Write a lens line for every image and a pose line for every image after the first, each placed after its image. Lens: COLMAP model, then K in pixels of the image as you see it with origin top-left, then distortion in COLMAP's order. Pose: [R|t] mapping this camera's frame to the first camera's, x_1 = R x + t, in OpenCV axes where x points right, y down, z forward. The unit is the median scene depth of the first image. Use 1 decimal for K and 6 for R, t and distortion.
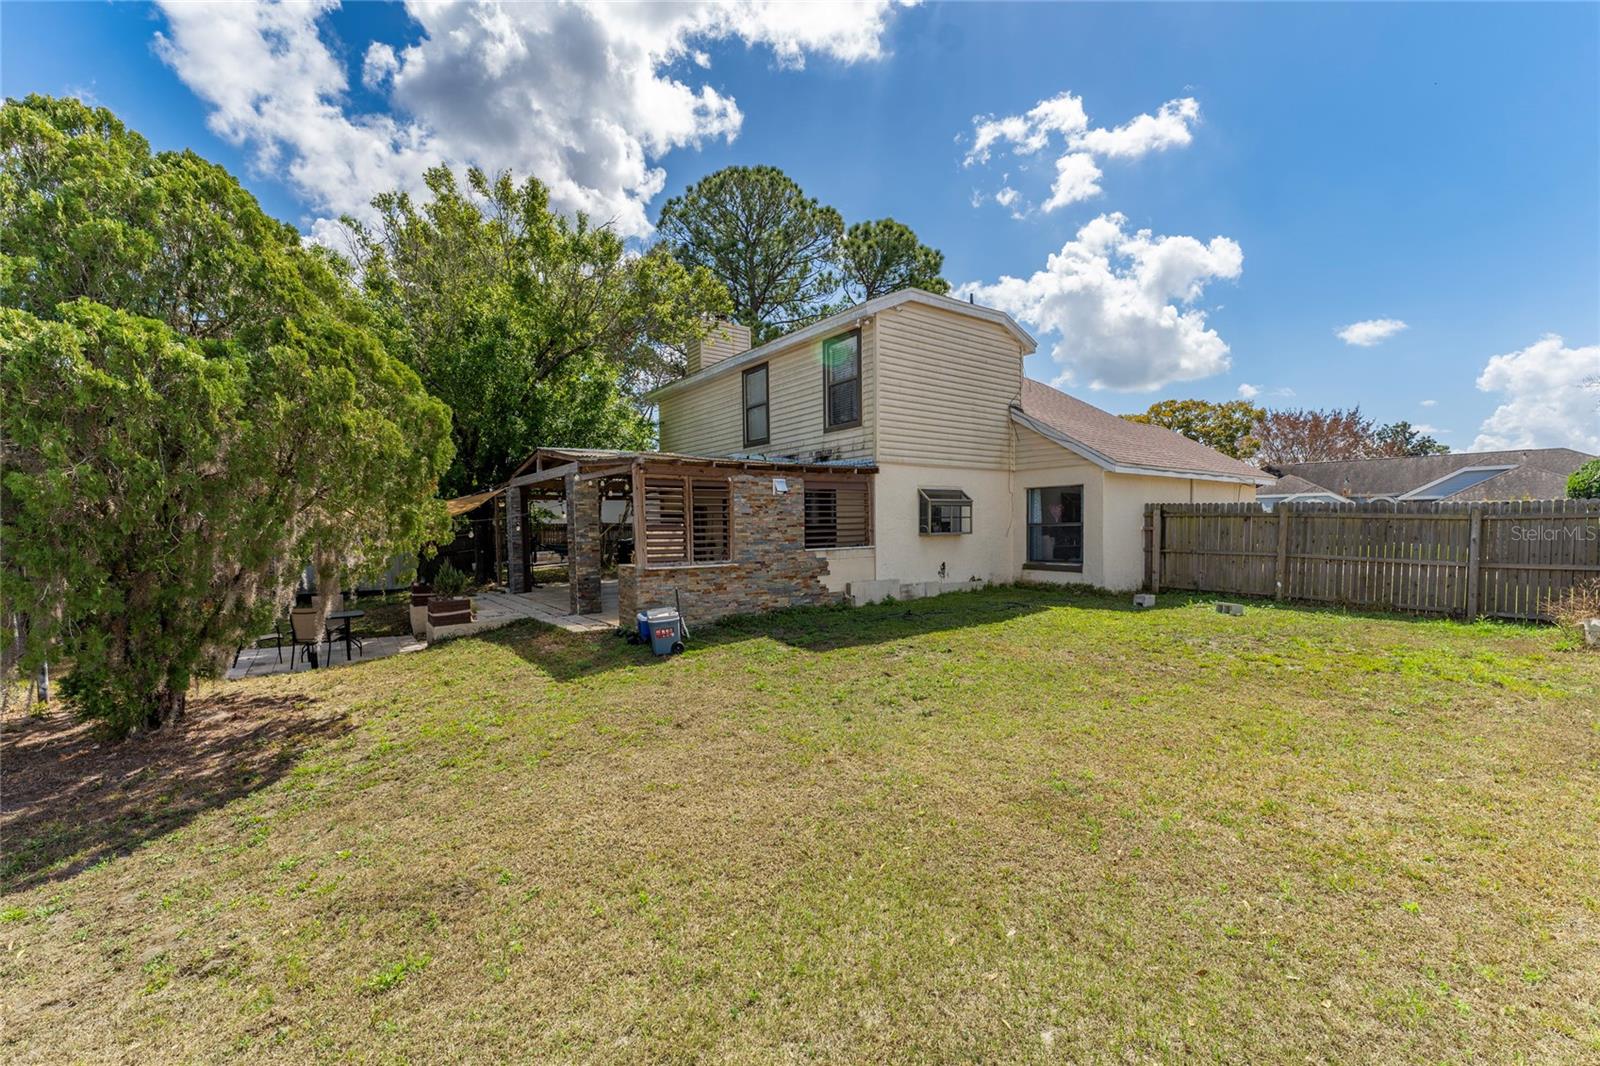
lens RADIAL K [[641.0, 0, 799.8], [0, 641.0, 533.1], [0, 0, 1]] dist [-0.001133, -0.000072]
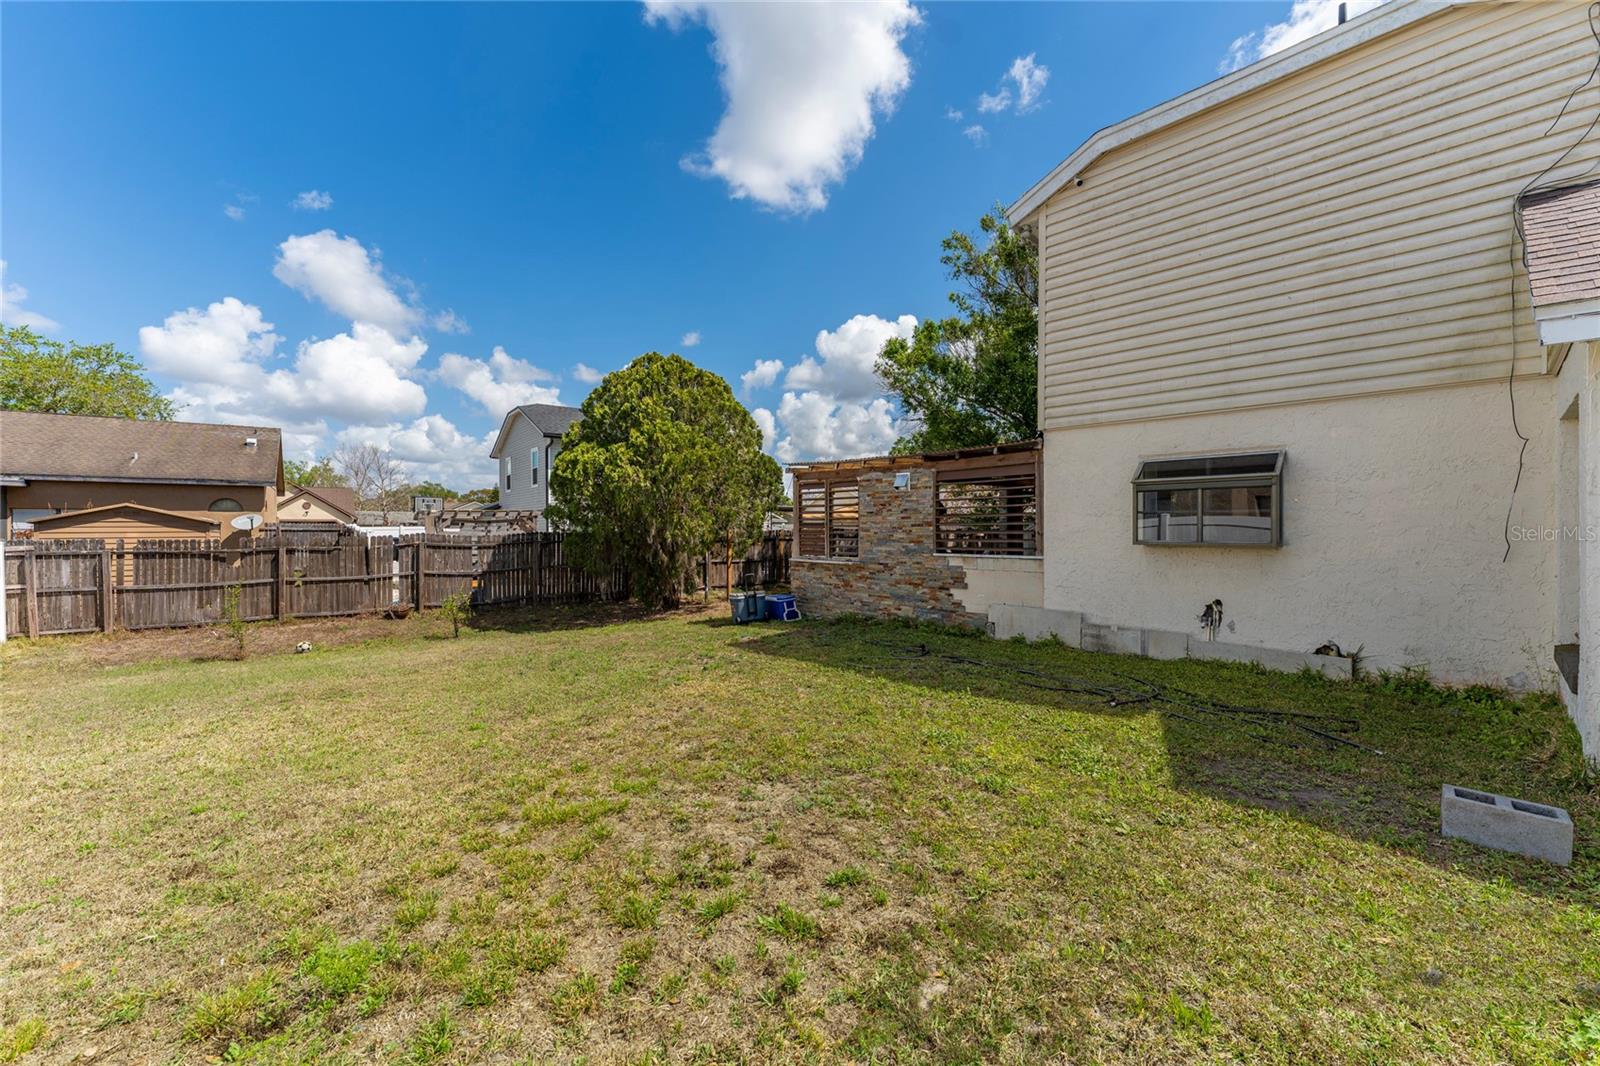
lens RADIAL K [[641.0, 0, 800.0], [0, 641.0, 527.3], [0, 0, 1]] dist [-0.001133, -0.000072]
pose [[0.133108, 0.009146, -0.991059, 0.807178], [-0.019870, 0.999781, 0.006558, -0.011048], [0.990902, 0.018820, 0.133261, 0.713462]]
